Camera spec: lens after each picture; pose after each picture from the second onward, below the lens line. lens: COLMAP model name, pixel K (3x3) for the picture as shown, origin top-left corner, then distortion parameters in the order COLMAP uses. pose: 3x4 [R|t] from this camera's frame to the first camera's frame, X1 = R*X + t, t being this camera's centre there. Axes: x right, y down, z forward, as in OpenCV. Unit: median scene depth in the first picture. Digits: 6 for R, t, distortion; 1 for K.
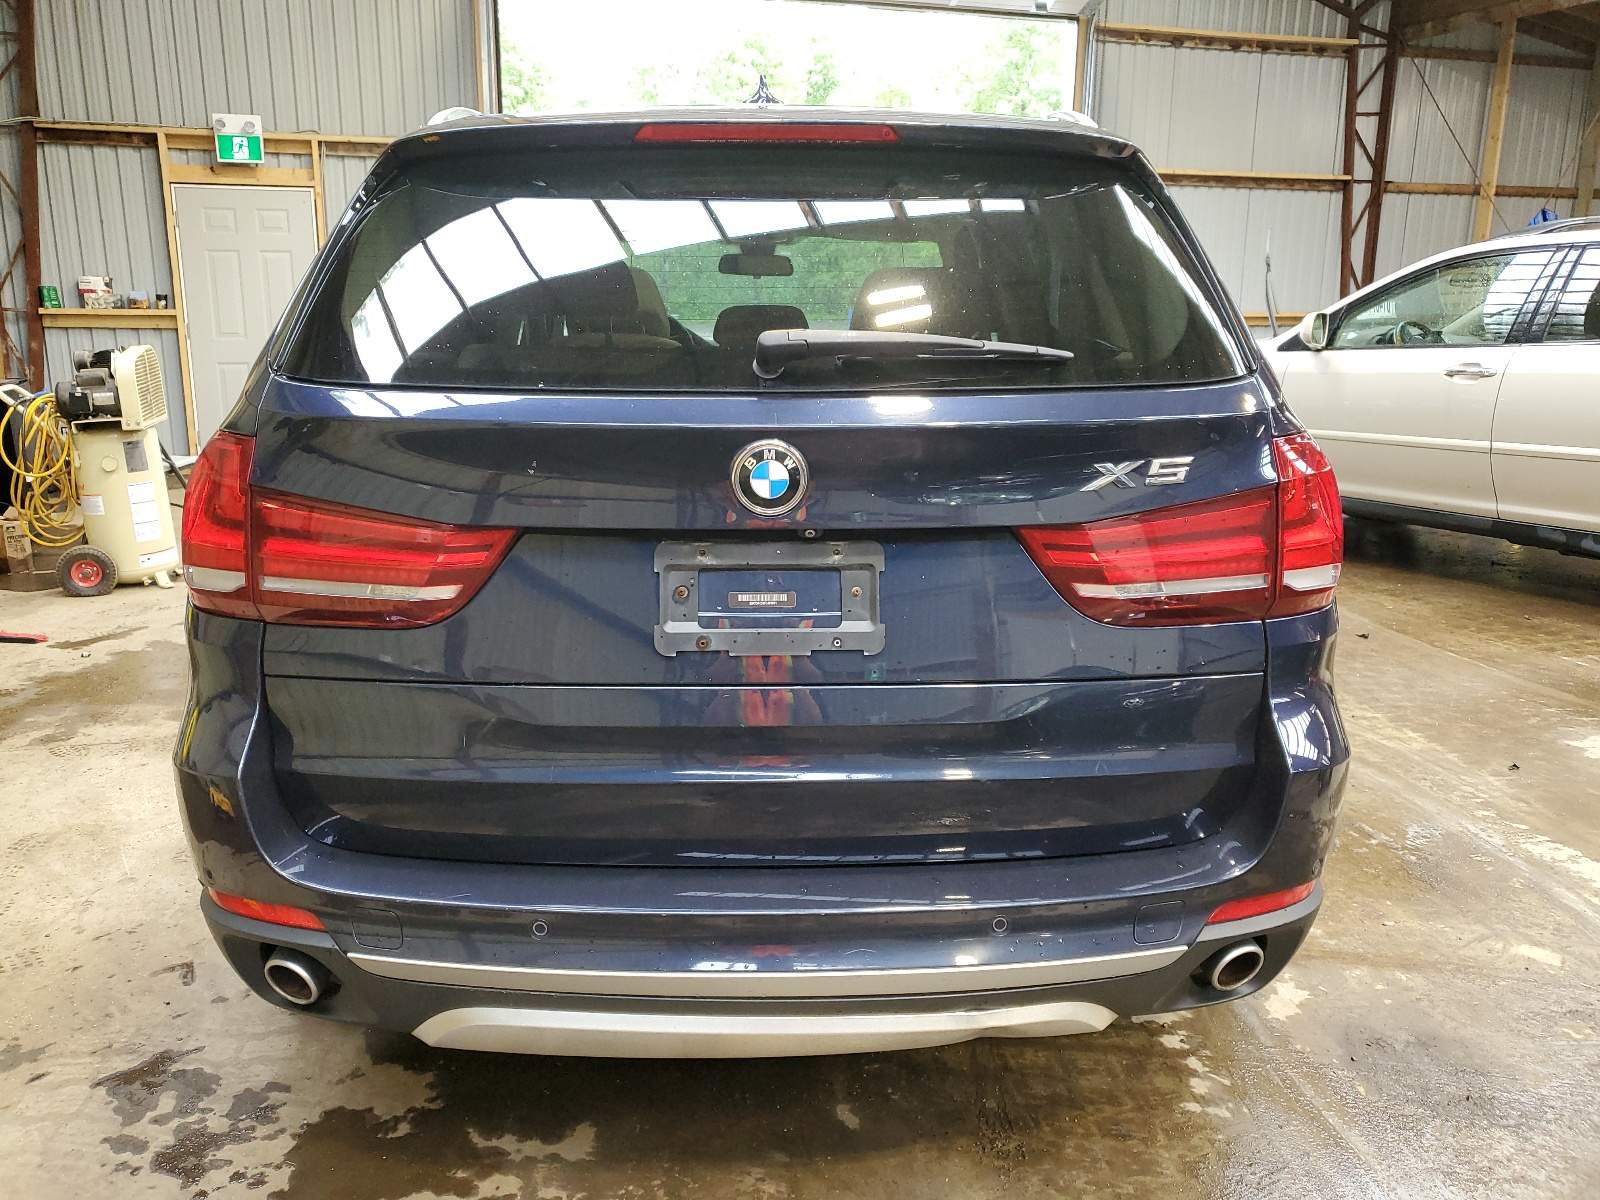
lens RADIAL K [[1235.9, 0, 796.5], [0, 1235.9, 597.7], [0, 0, 1]] dist [0.002695, 0.006822]
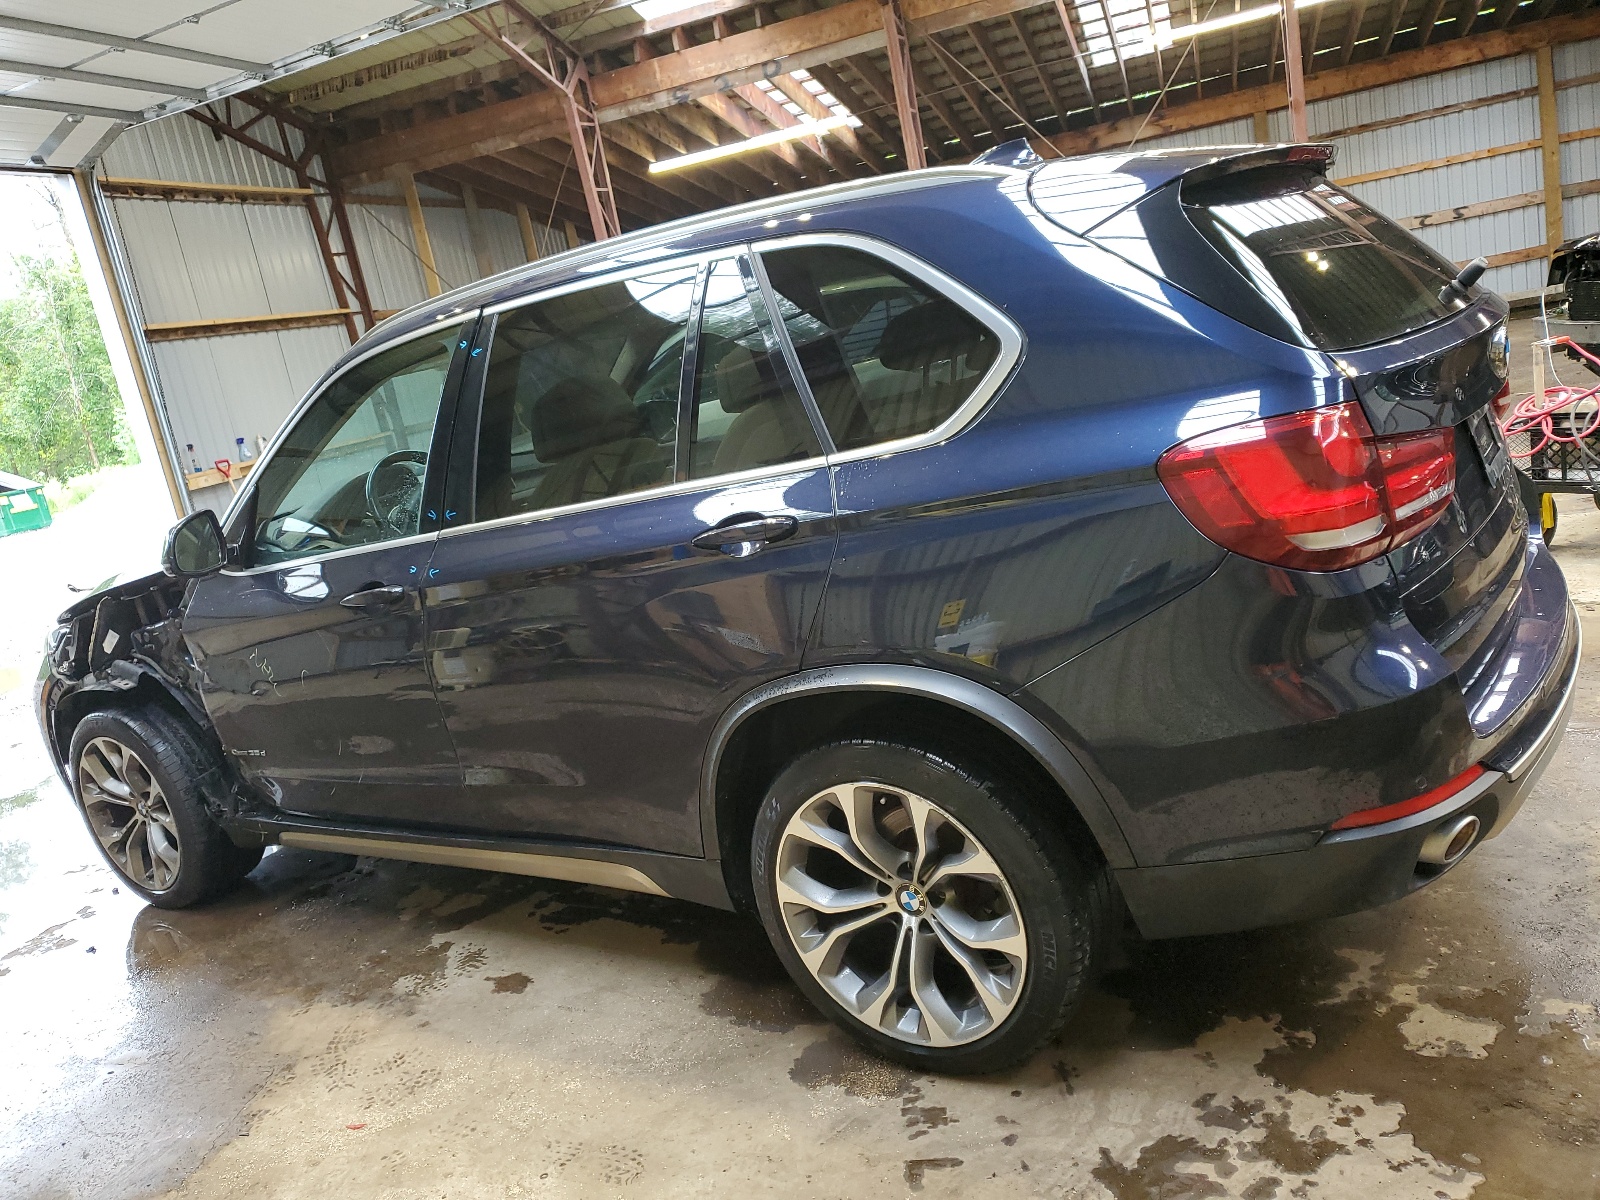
lens RADIAL K [[1235.9, 0, 796.5], [0, 1235.9, 597.7], [0, 0, 1]] dist [0.002695, 0.006822]
pose [[0.575471, -0.283712, 0.767034, -0.242703], [0.371955, 0.926078, 0.063478, -0.032881], [-0.728342, 0.248772, 0.638459, 0.094941]]
